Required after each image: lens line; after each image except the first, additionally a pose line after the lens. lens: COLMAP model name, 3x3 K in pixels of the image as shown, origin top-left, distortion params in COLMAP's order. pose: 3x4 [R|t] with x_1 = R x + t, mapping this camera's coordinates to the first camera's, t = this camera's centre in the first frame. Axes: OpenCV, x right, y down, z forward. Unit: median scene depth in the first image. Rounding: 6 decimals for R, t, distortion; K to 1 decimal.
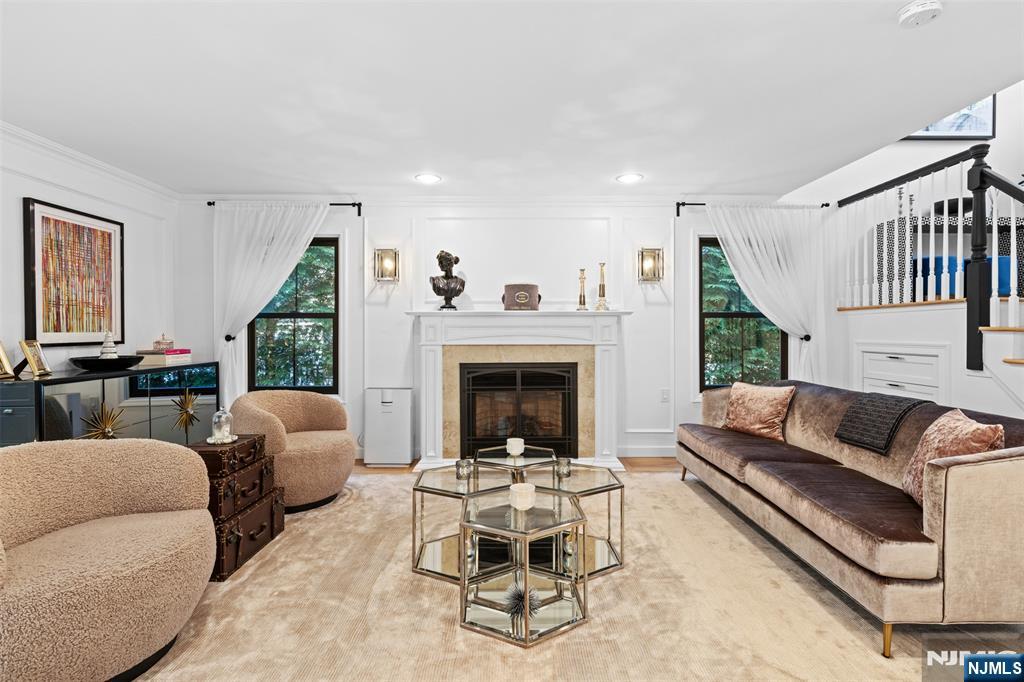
lens RADIAL K [[471.8, 0, 511.6], [0, 471.8, 336.2], [0, 0, 1]] dist [-0.013482, -0.000078]
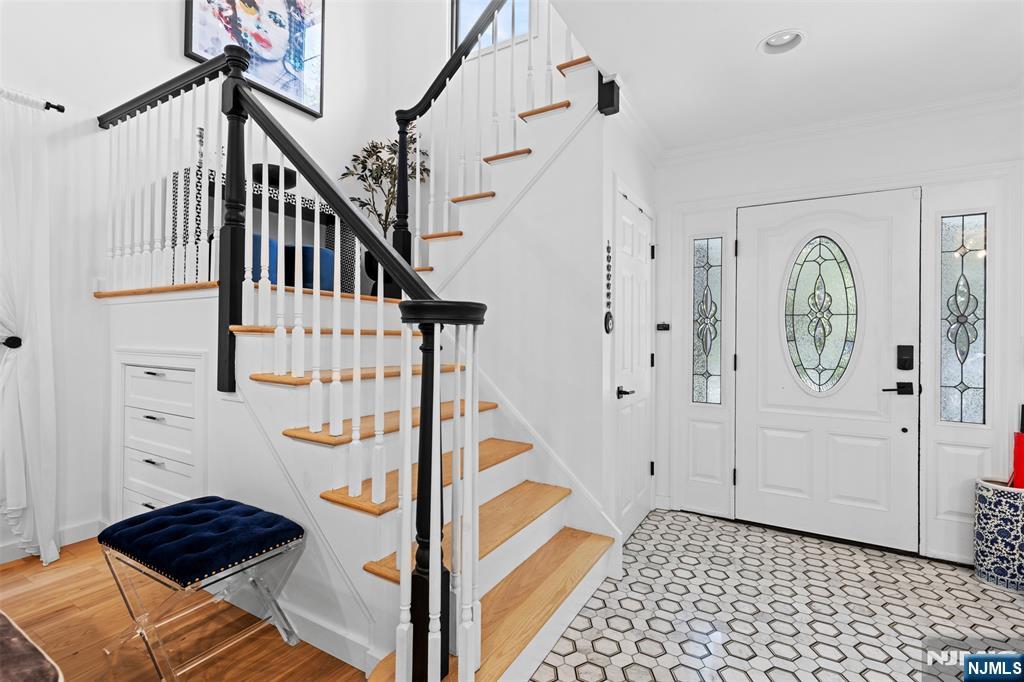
lens RADIAL K [[462.3, 0, 512.0], [0, 462.3, 336.5], [0, 0, 1]] dist [0.010515, 0.000286]
pose [[0.503651, 0.010716, 0.863841, 0.484005], [-0.003250, 0.999939, -0.010509, 0.000821], [-0.863901, 0.002486, 0.503655, 0.250981]]
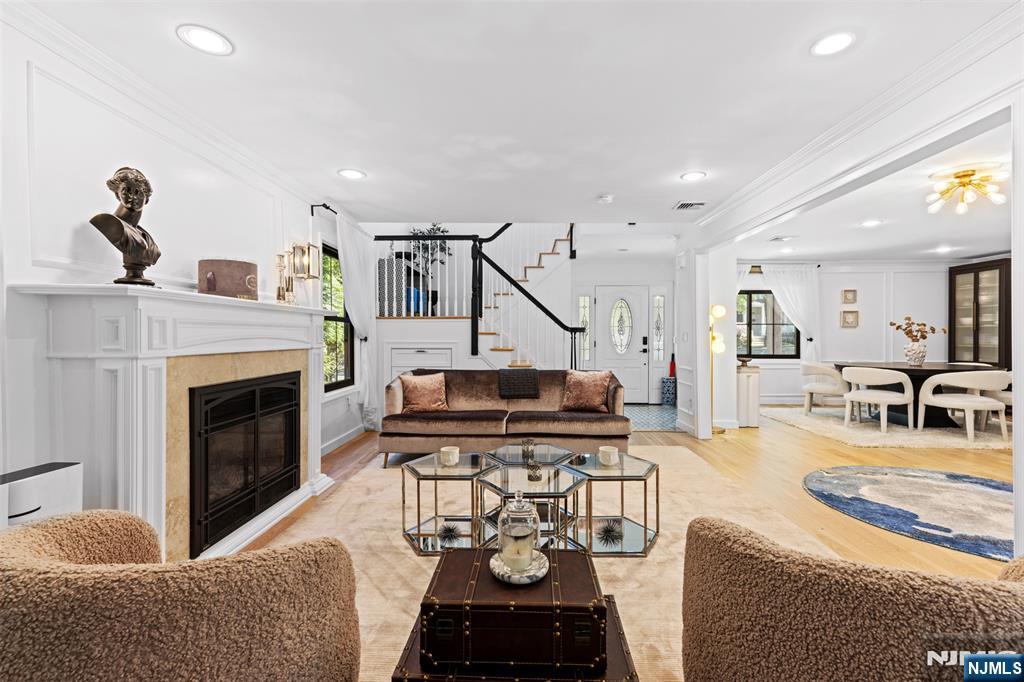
lens RADIAL K [[455.1, 0, 510.3], [0, 455.1, 337.3], [0, 0, 1]] dist [0.001999, 0.000166]
pose [[0.037601, -0.001343, 0.999292, -0.638106], [0.007891, 0.999968, 0.001047, -0.000047], [-0.999262, 0.007846, 0.037611, 0.603665]]
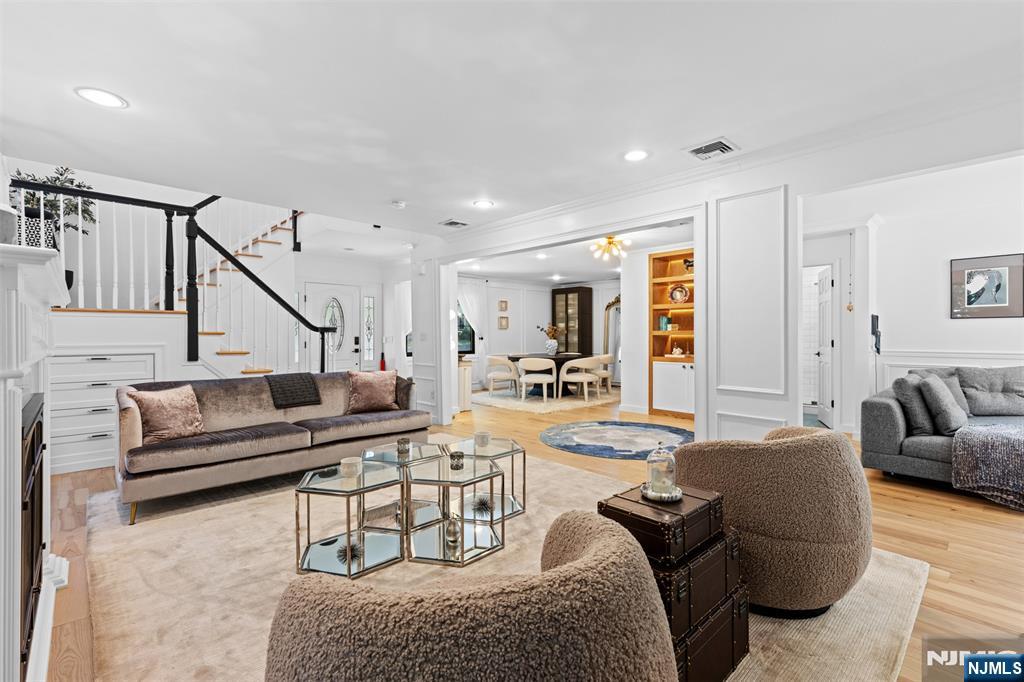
lens RADIAL K [[462.3, 0, 512.0], [0, 462.3, 336.5], [0, 0, 1]] dist [0.010515, 0.000286]
pose [[-0.684684, 0.001350, 0.728839, -0.581100], [0.009206, 0.999935, 0.006796, -0.004279], [-0.728782, 0.011363, -0.684651, 0.973012]]
